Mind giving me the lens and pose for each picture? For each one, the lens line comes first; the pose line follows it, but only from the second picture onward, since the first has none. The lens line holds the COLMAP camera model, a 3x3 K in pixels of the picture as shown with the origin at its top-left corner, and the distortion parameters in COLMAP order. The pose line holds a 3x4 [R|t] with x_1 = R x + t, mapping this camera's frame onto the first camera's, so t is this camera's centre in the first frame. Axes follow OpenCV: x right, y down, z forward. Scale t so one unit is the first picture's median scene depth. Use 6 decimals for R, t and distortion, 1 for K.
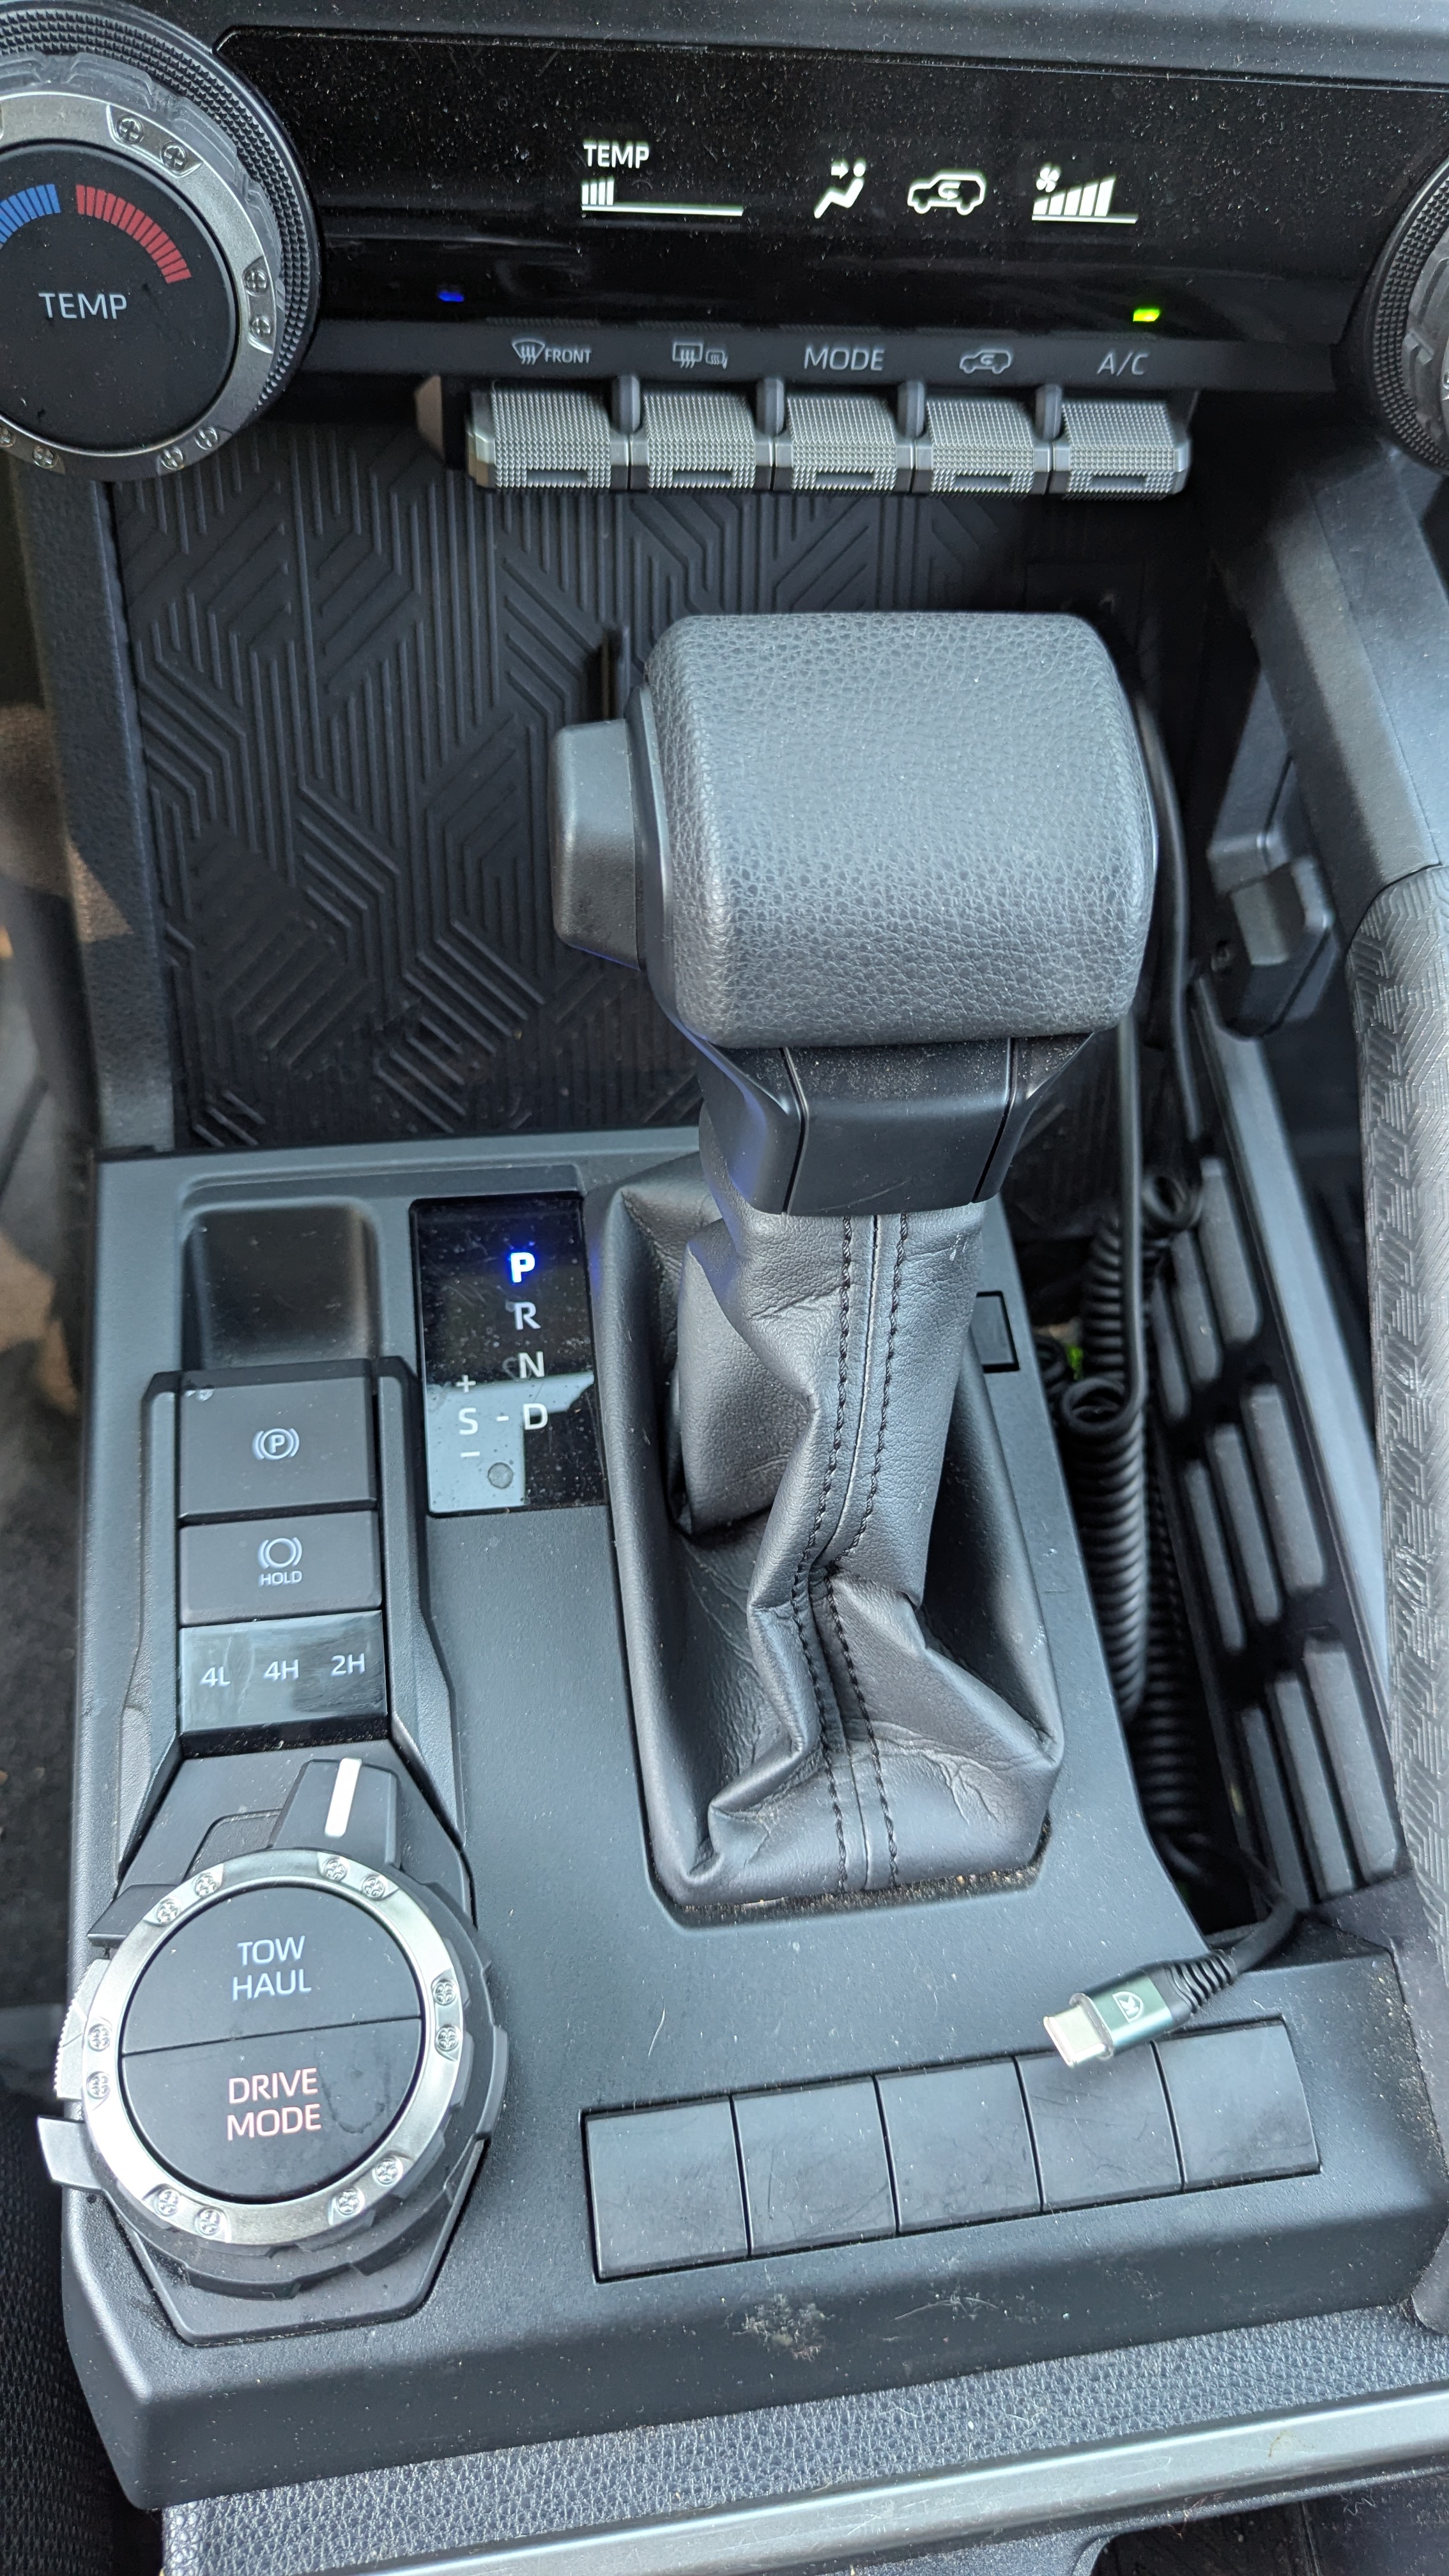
lens RADIAL K [[1925.4, 0, 712.6], [0, 1925.4, 1290.2], [0, 0, 1]] dist [0.009375, -0.001109]
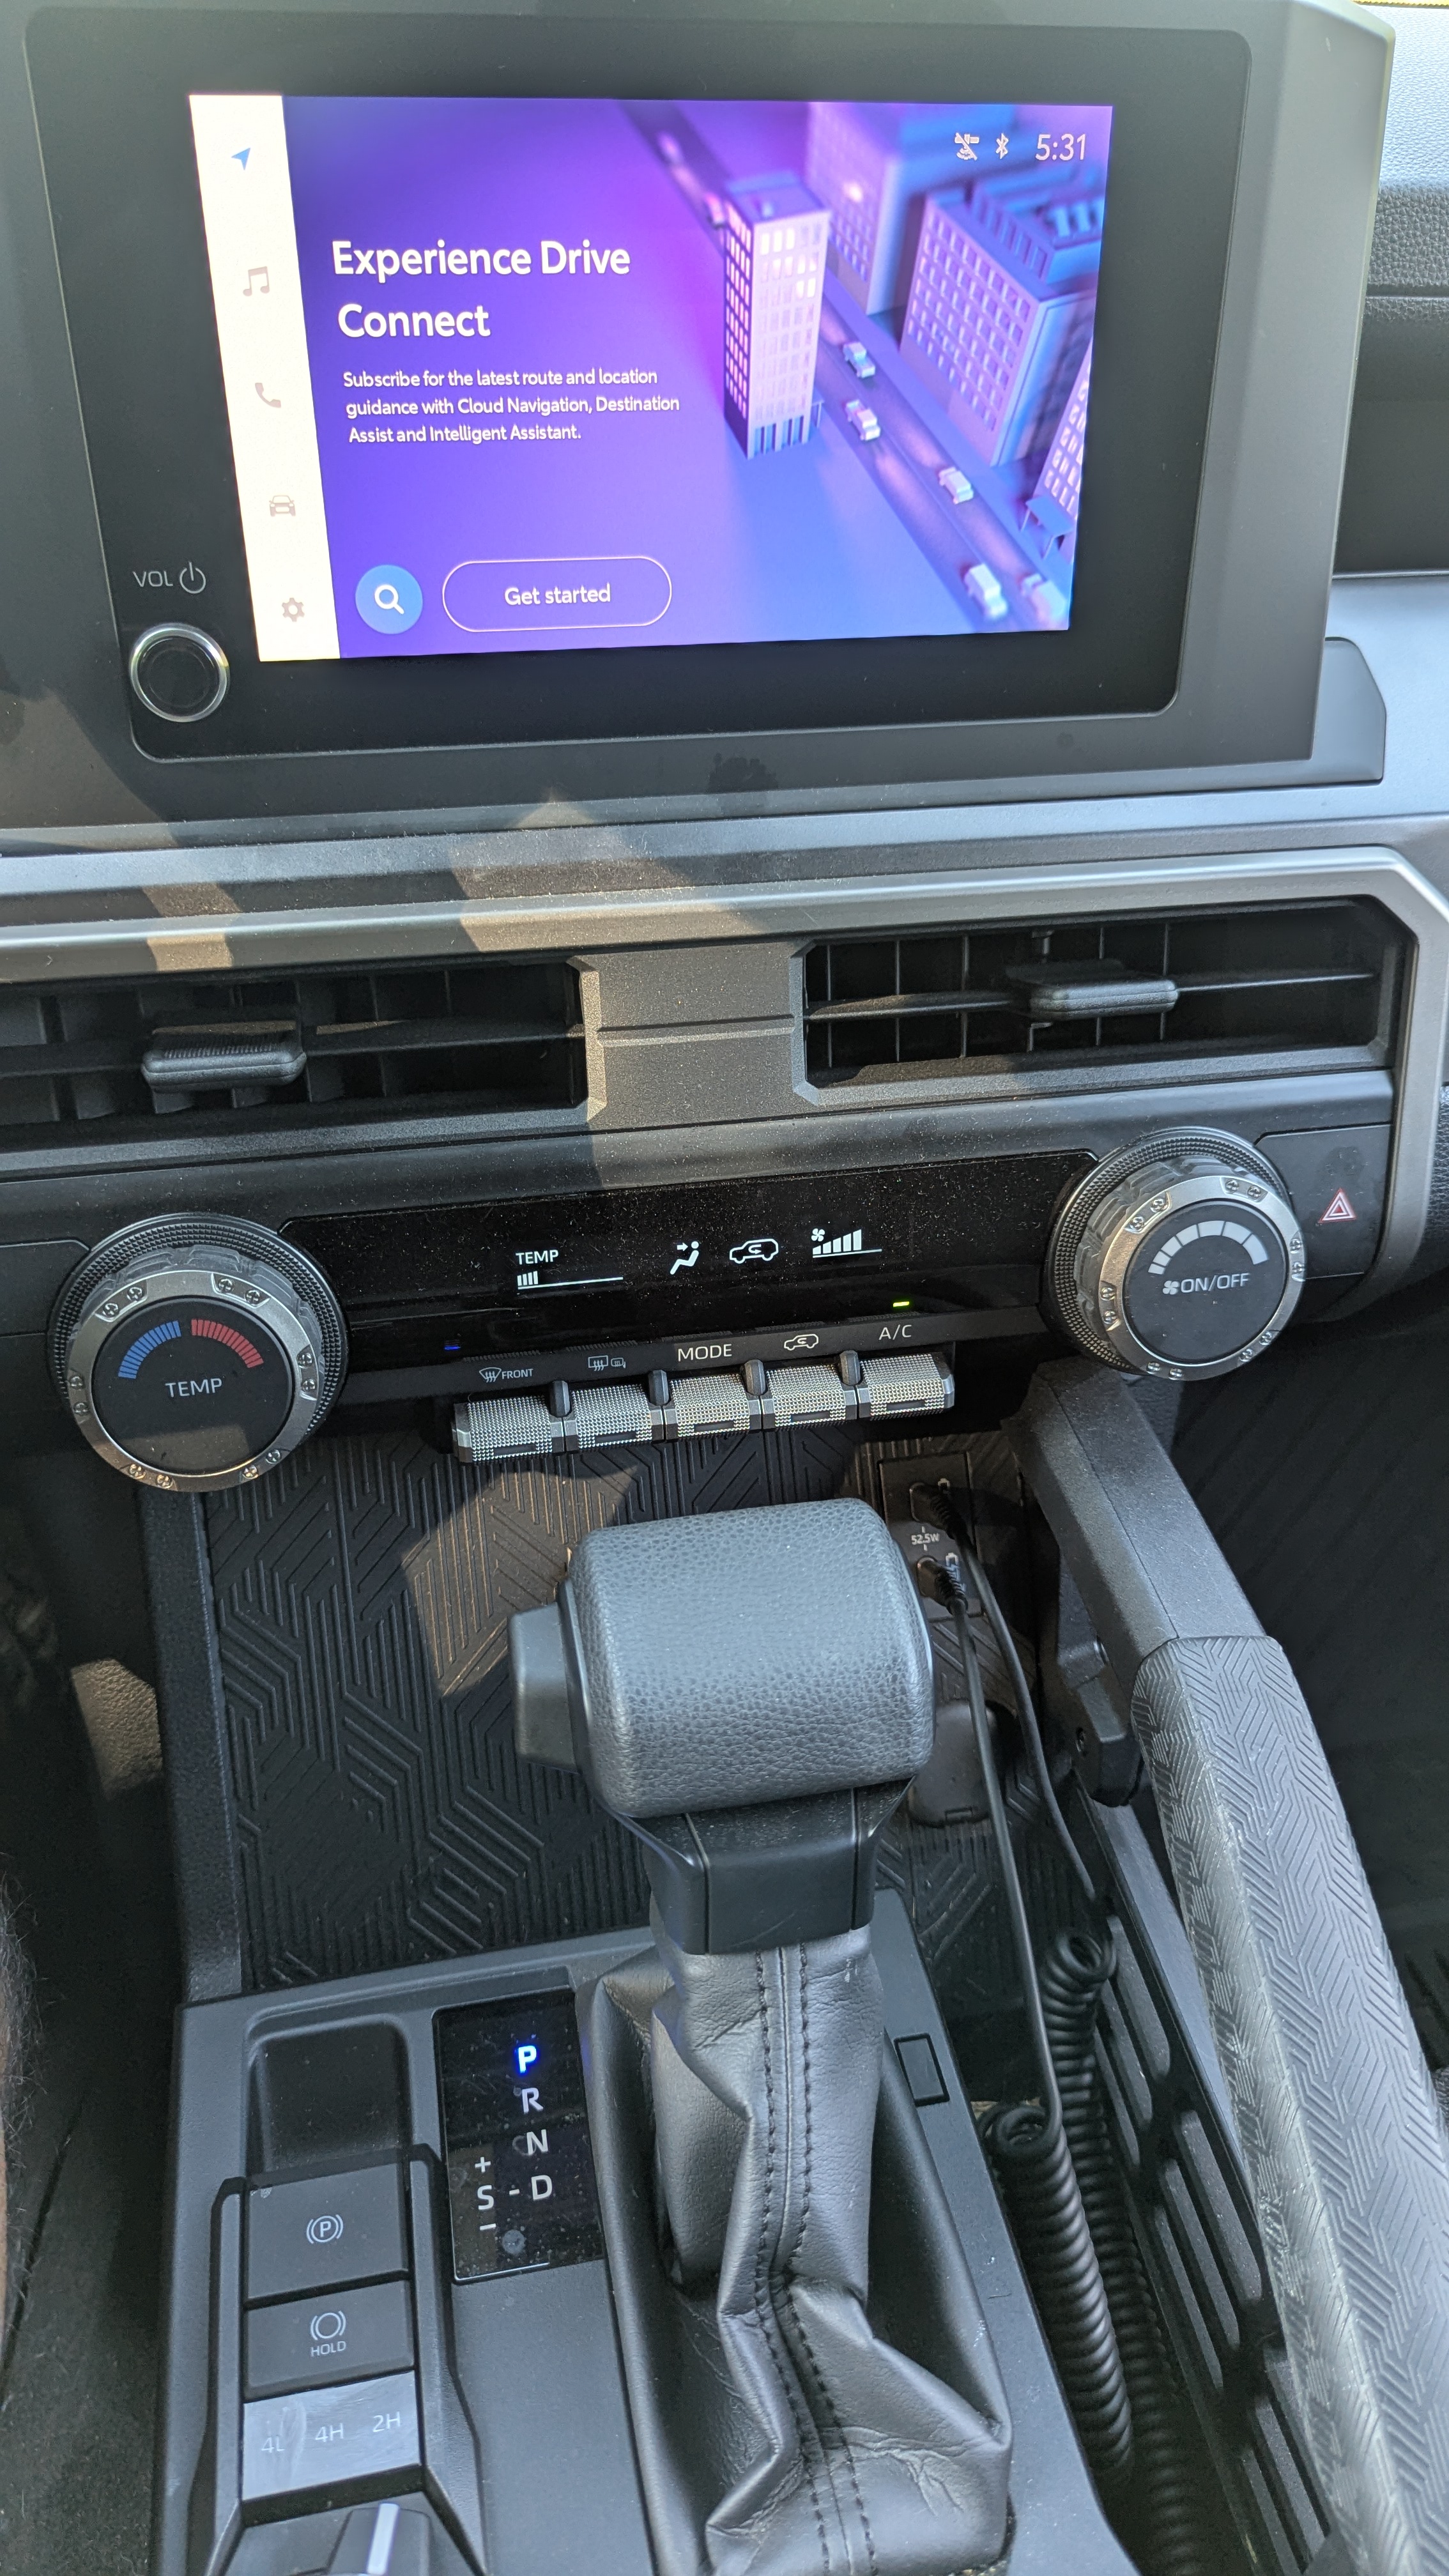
lens RADIAL K [[1878.7, 0, 724.4], [0, 1878.7, 1258.9], [0, 0, 1]] dist [0.068131, -0.065333]
pose [[0.992696, -0.120404, 0.007521, 0.087607], [0.110156, 0.879254, -0.463442, 0.130757], [0.049187, 0.460886, 0.886095, -0.329717]]
